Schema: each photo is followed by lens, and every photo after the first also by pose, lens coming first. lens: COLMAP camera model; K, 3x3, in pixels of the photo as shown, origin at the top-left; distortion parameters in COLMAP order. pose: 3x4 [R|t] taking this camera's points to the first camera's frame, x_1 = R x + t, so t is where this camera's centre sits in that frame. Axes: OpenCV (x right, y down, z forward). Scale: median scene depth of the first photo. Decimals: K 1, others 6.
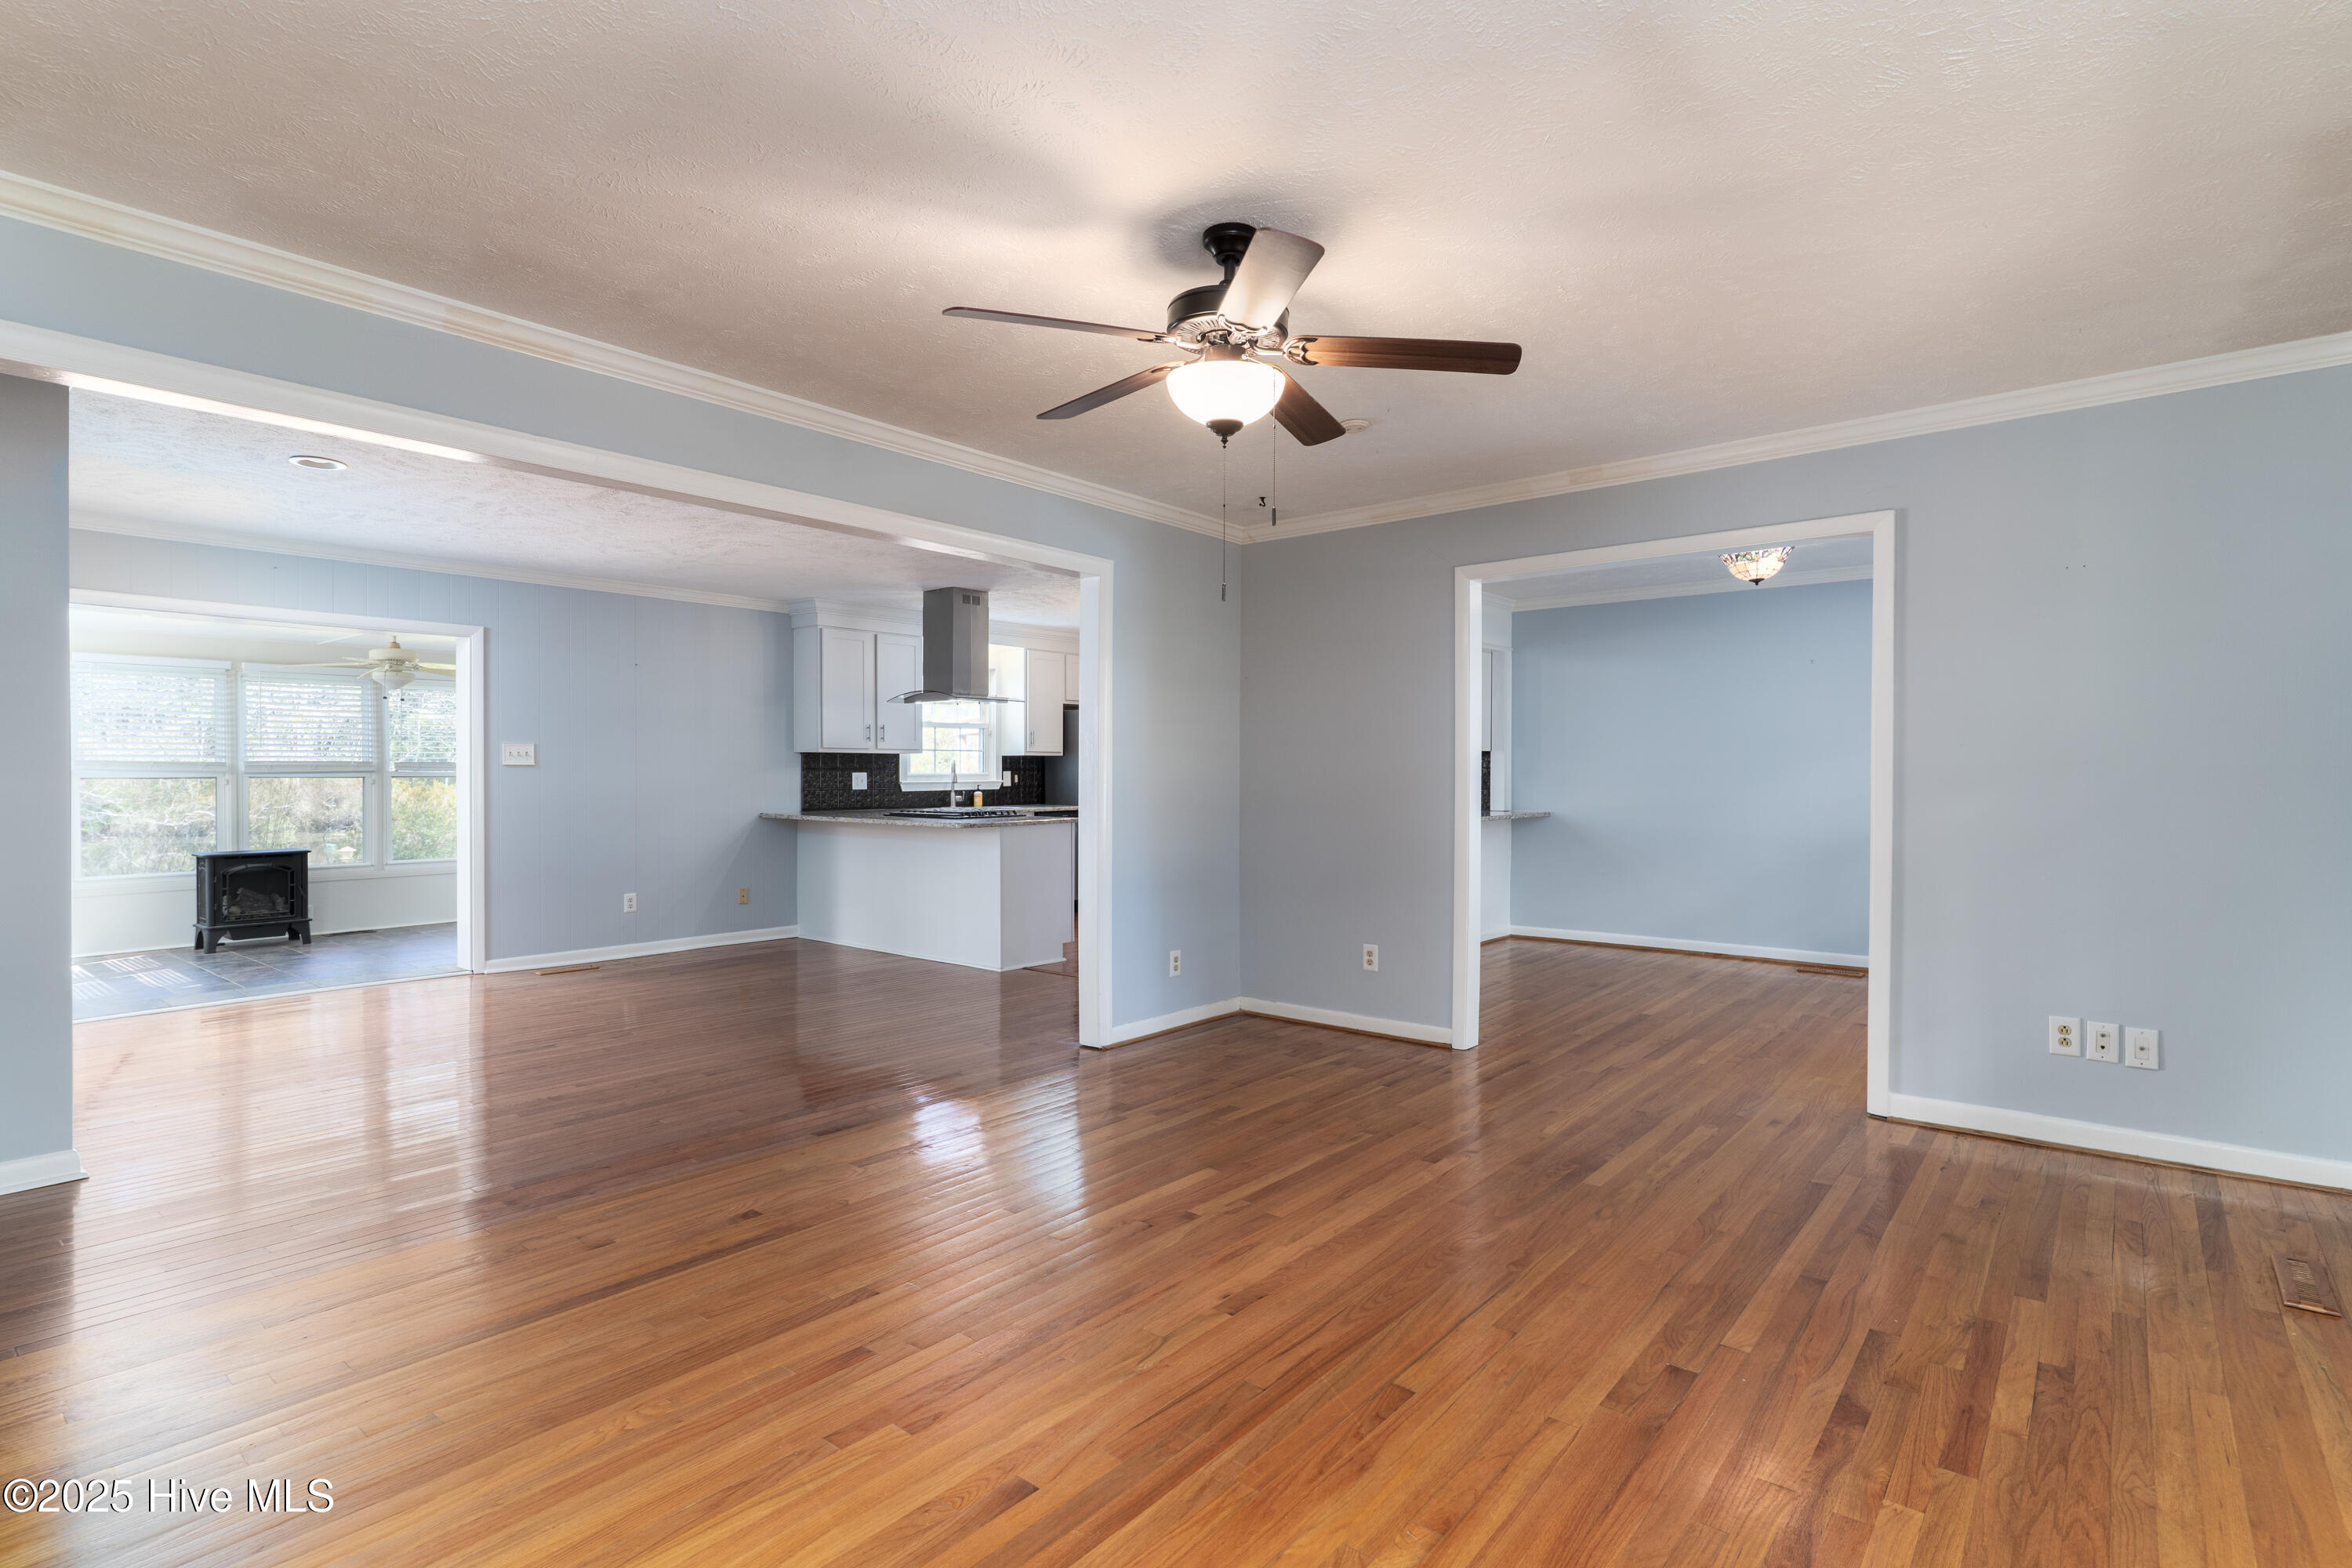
lens RADIAL K [[1117.5, 0, 1125.2], [0, 1117.5, 784.3], [0, 0, 1]] dist [-0.000319, 0.000013]
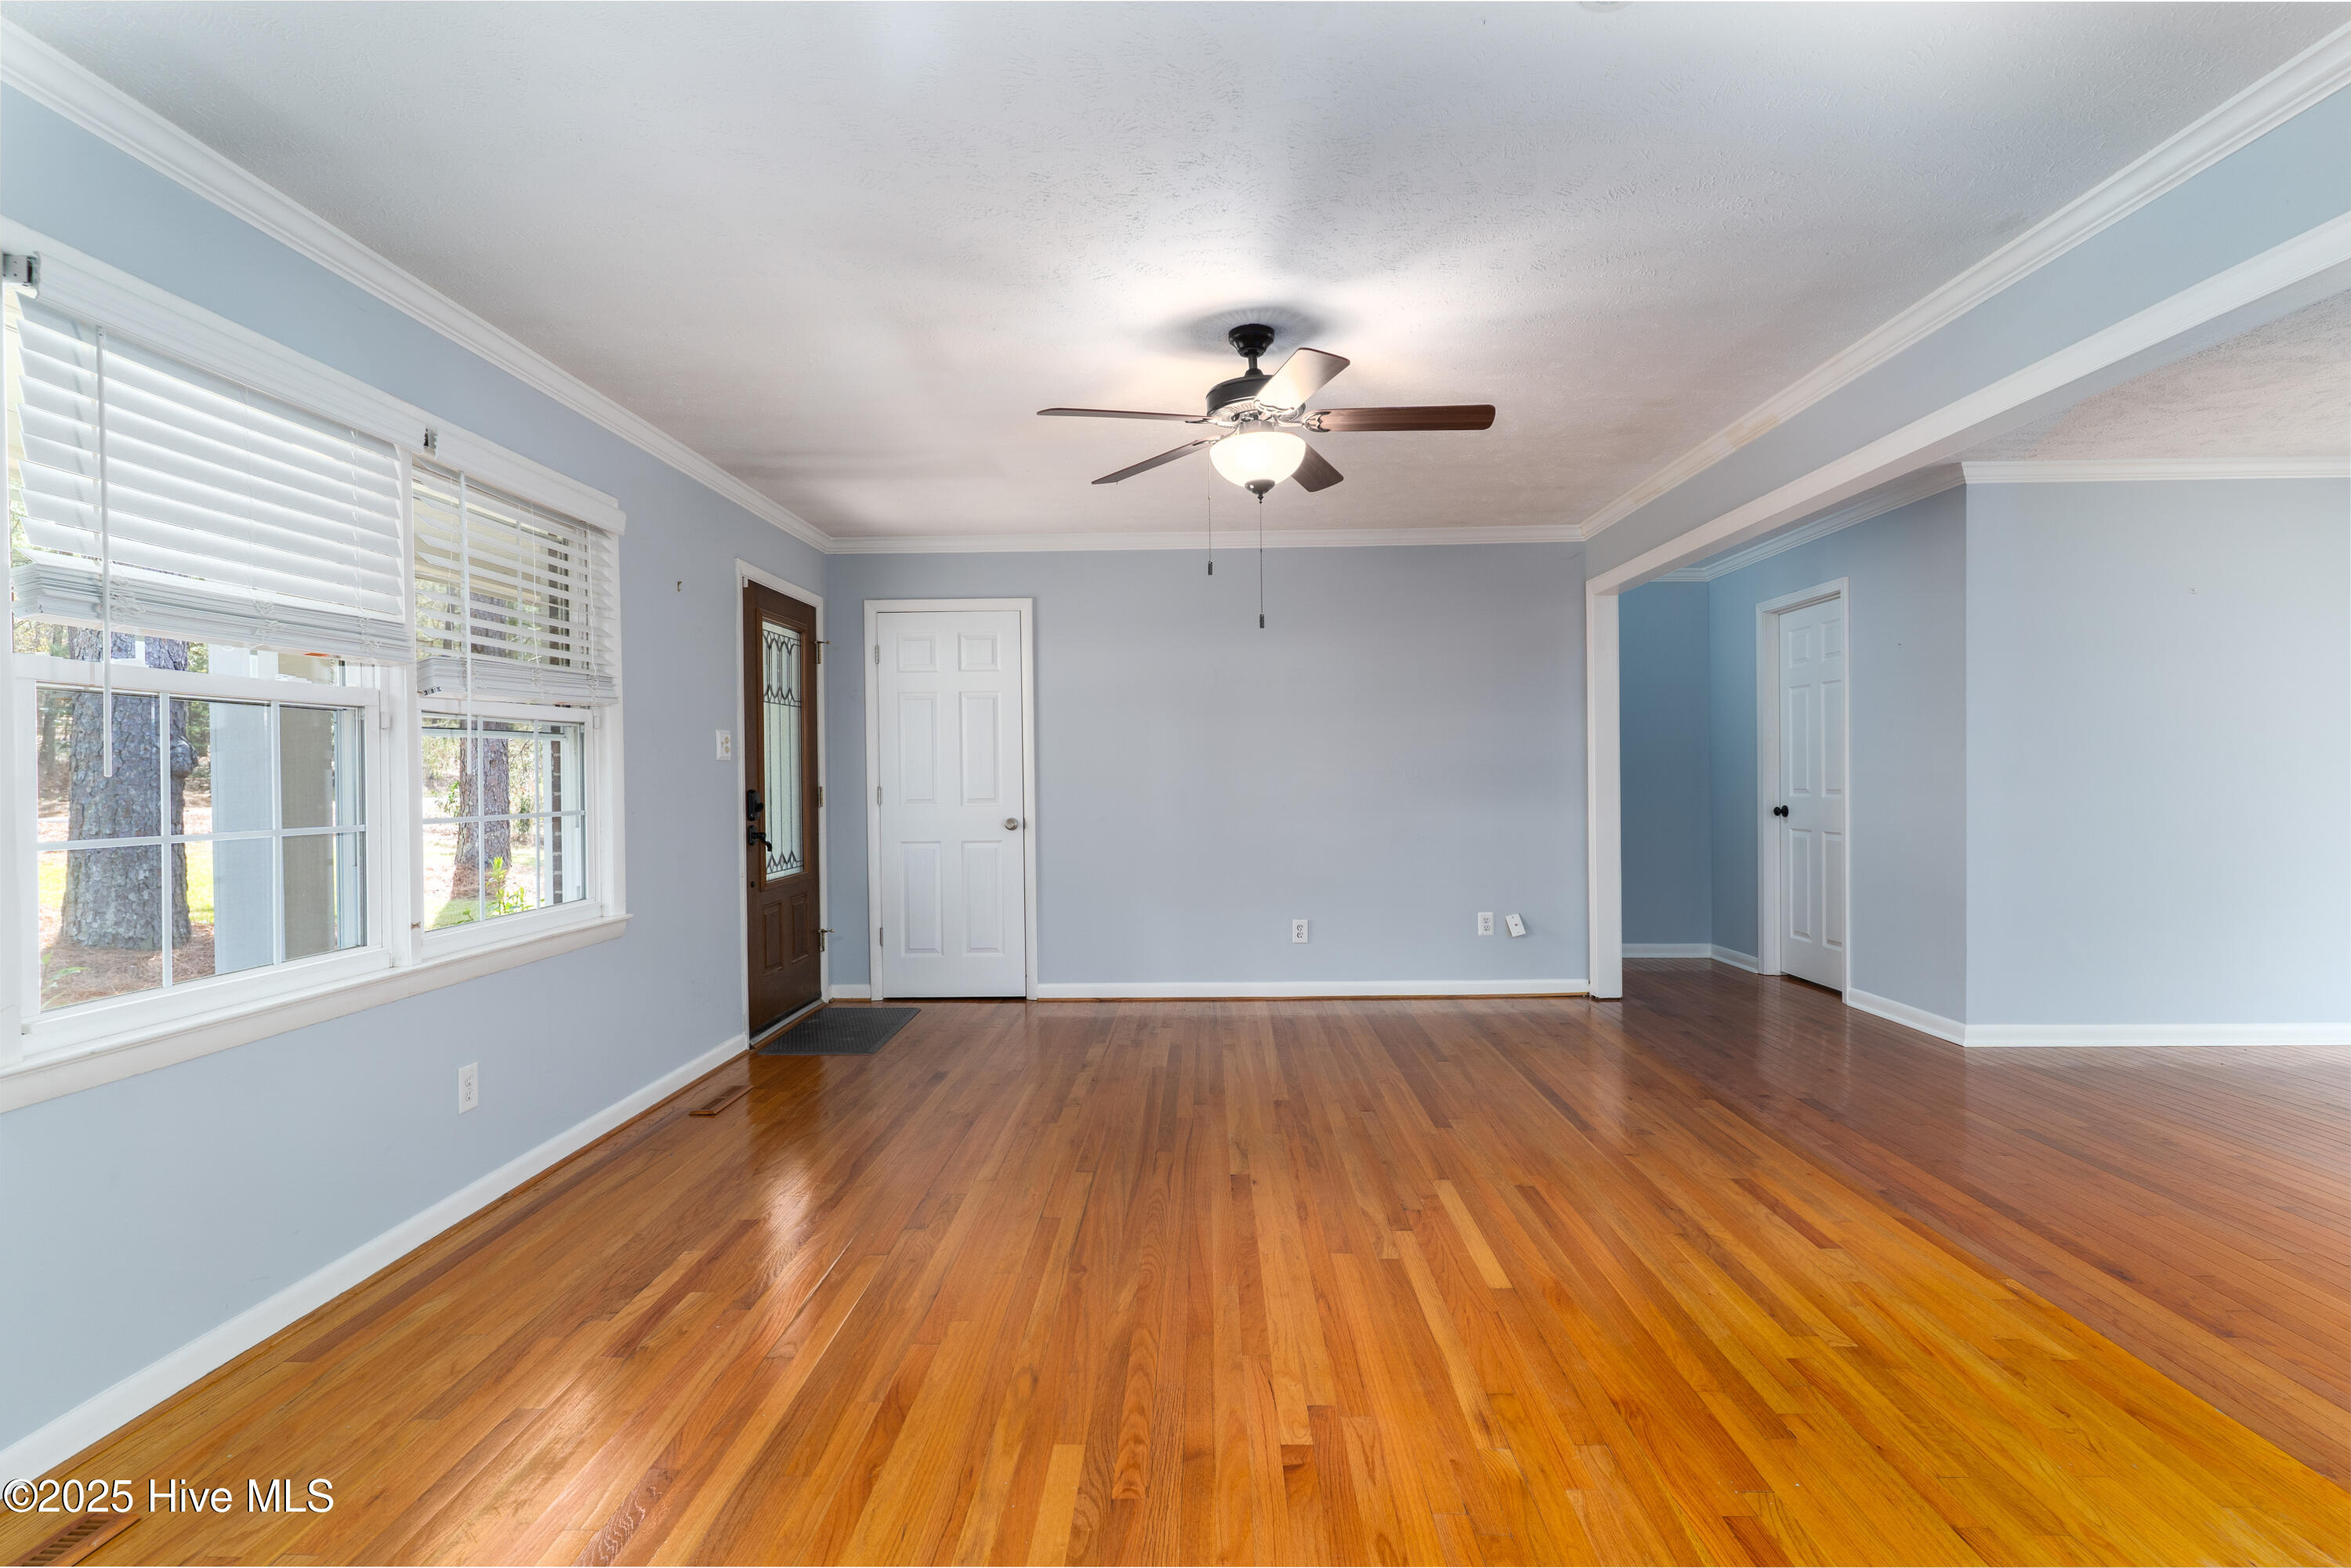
lens RADIAL K [[1150.7, 0, 1182.3], [0, 1150.7, 778.9], [0, 0, 1]] dist [0.001116, -0.000034]
pose [[-0.756953, 0.012072, -0.653358, 0.774060], [0.004893, 0.999906, 0.012807, -0.015895], [0.653451, 0.006497, -0.756941, 1.488861]]
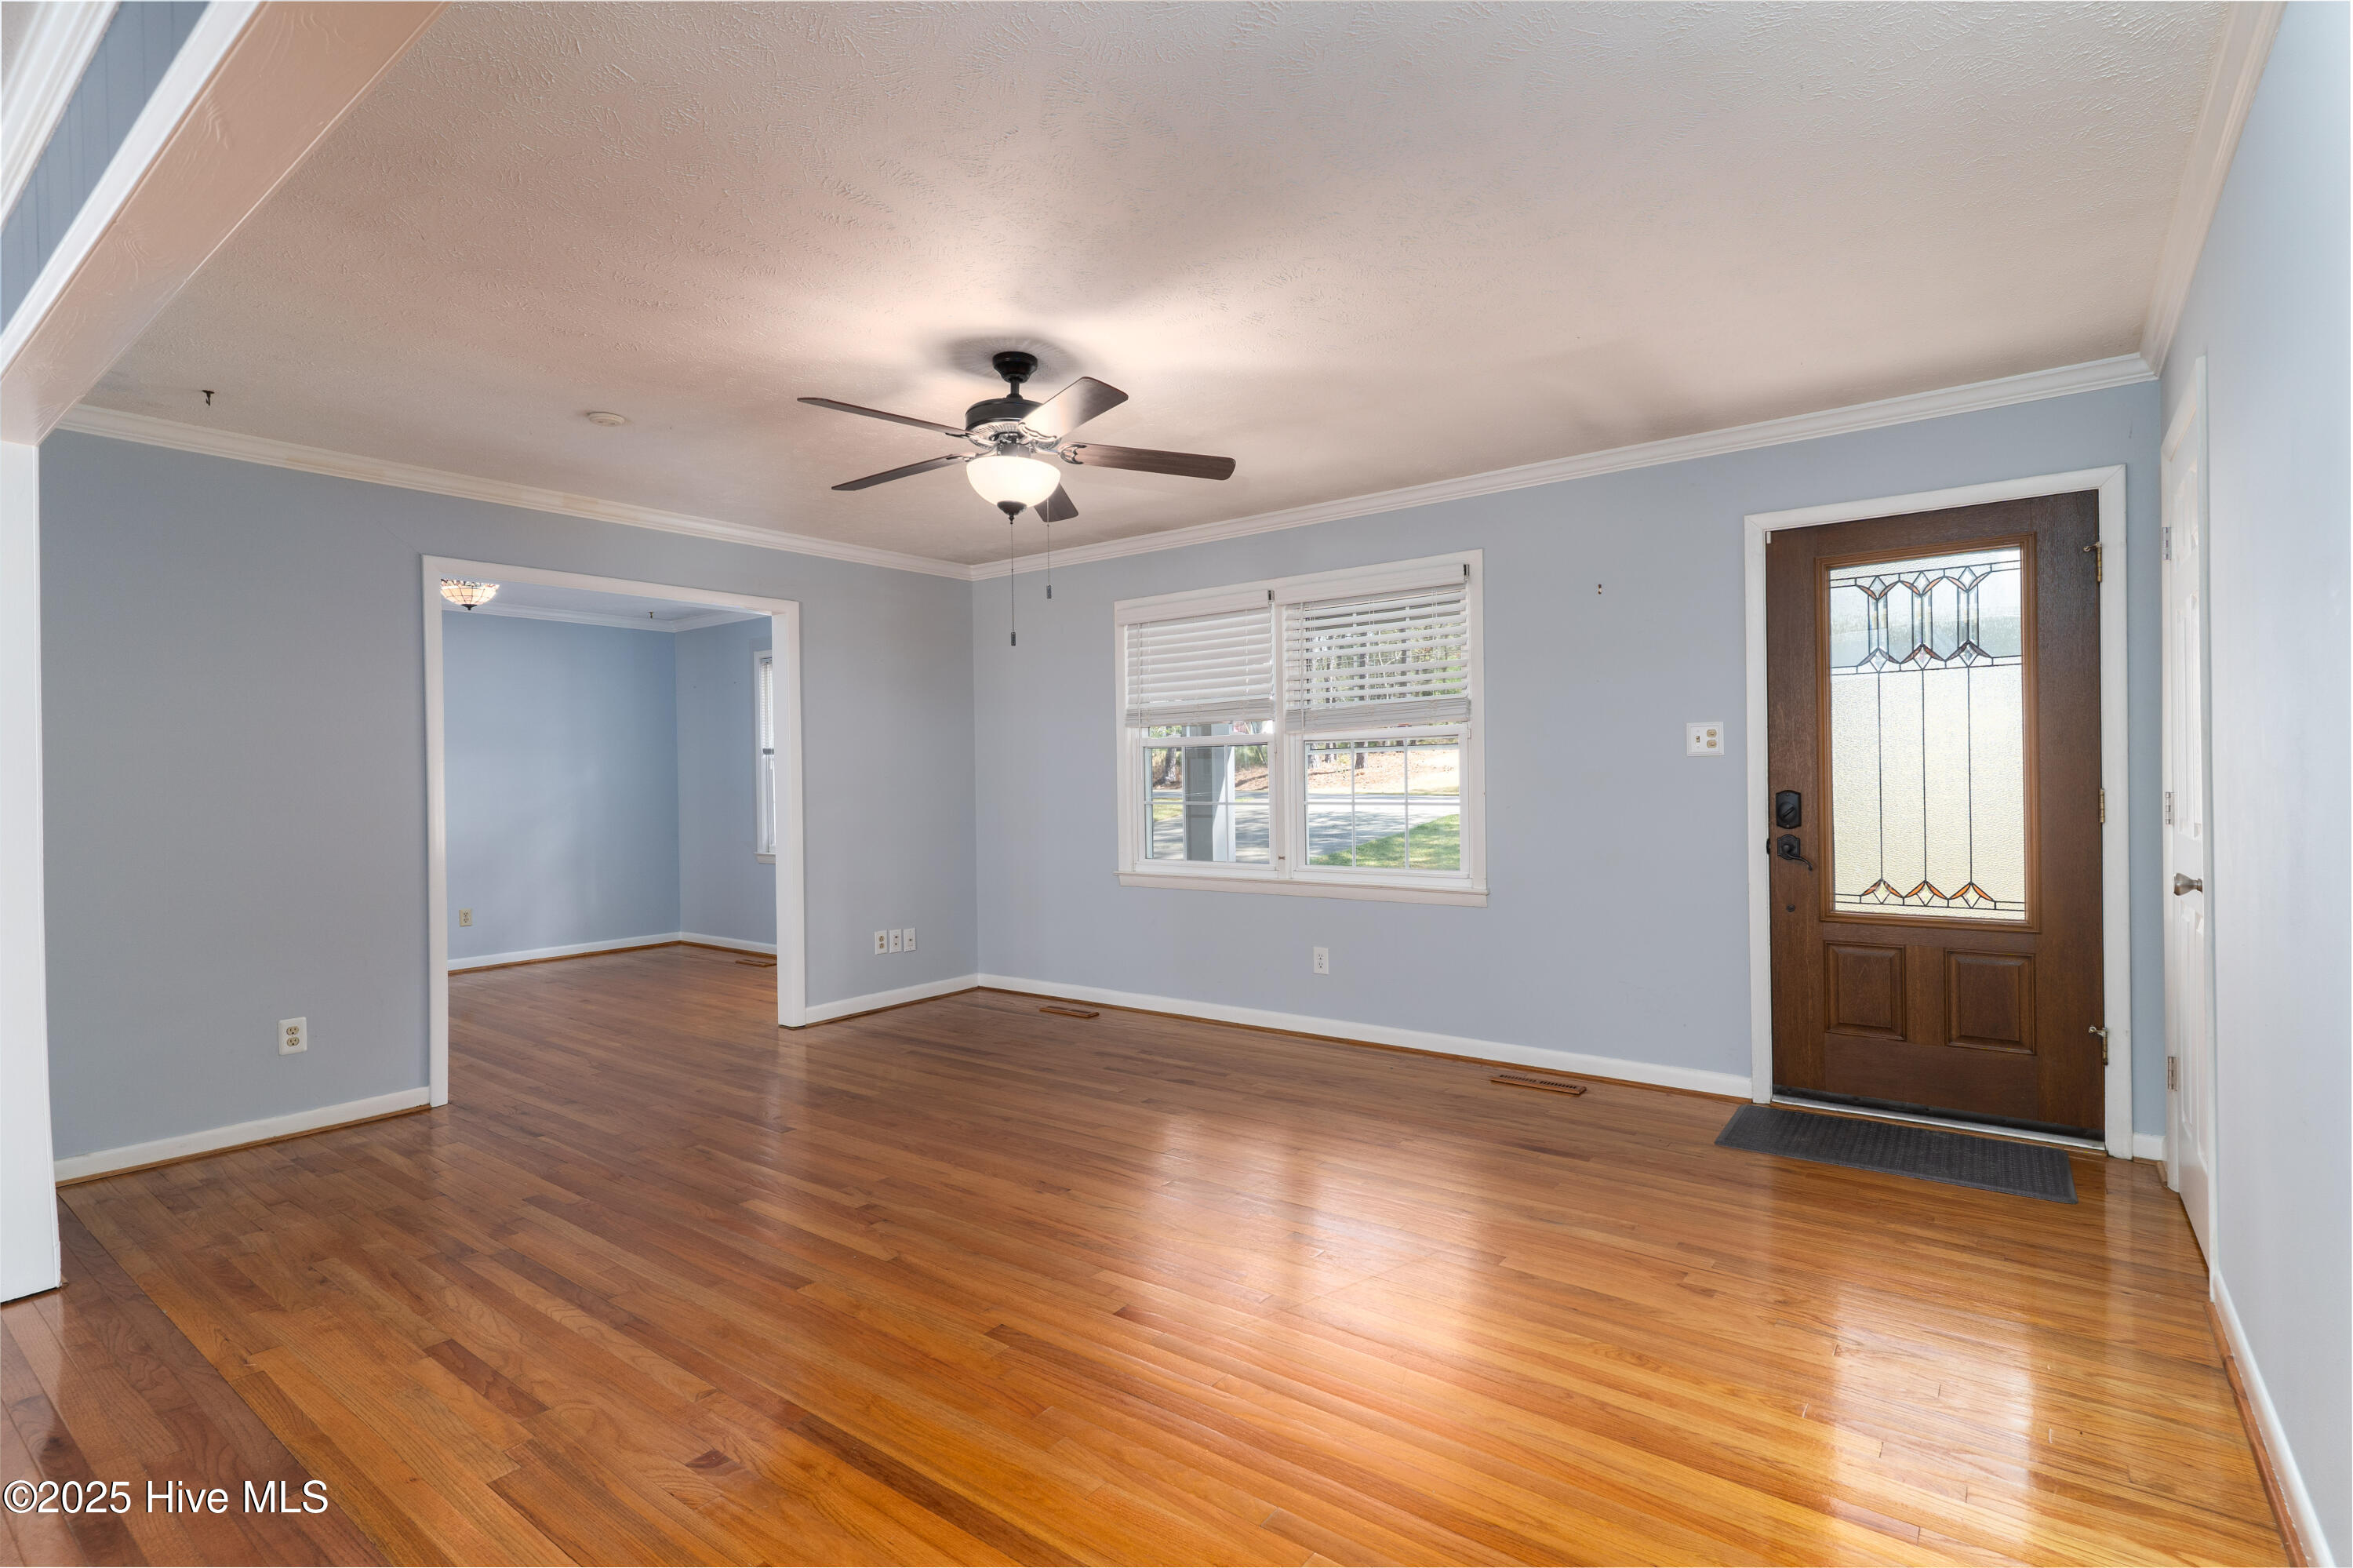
lens RADIAL K [[1151.7, 0, 1183.3], [0, 1151.7, 778.8], [0, 0, 1]] dist [0.001116, -0.000034]
pose [[-0.065547, -0.001089, 0.997849, -0.959956], [0.021659, 0.999762, 0.002514, -0.014535], [-0.997614, 0.021777, -0.065508, 0.698416]]
